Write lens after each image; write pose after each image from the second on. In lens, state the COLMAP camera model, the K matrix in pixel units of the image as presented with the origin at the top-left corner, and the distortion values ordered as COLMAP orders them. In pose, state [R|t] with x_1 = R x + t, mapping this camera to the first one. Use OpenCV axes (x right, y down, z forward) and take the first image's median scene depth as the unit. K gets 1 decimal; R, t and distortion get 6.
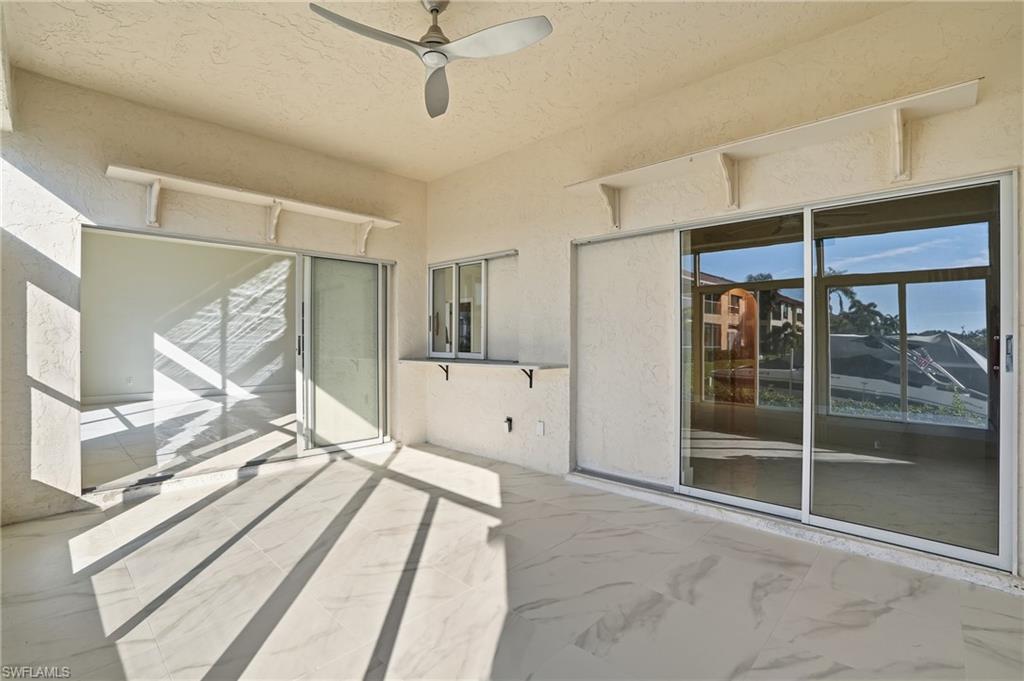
lens RADIAL K [[471.5, 0, 495.3], [0, 471.5, 328.5], [0, 0, 1]] dist [-0.027257, -0.000134]
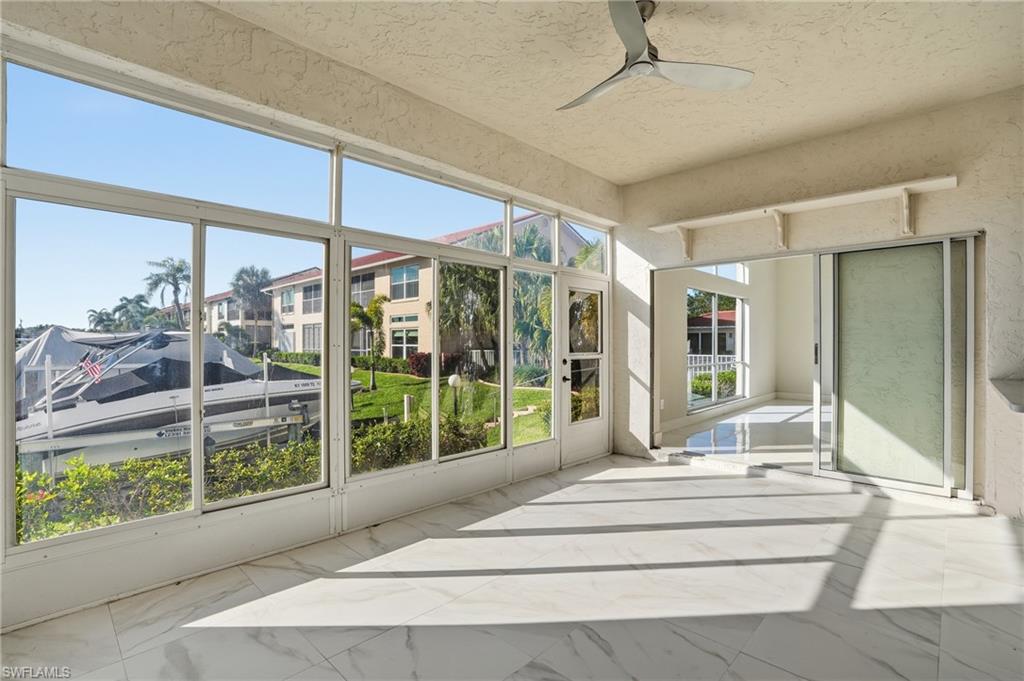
lens RADIAL K [[487.5, 0, 537.6], [0, 487.5, 339.9], [0, 0, 1]] dist [-0.038649, 0.000234]
pose [[0.034518, -0.007160, -0.999378, 0.617421], [0.020856, 0.999762, -0.006442, 0.003422], [0.999186, -0.020620, 0.034659, 0.516733]]
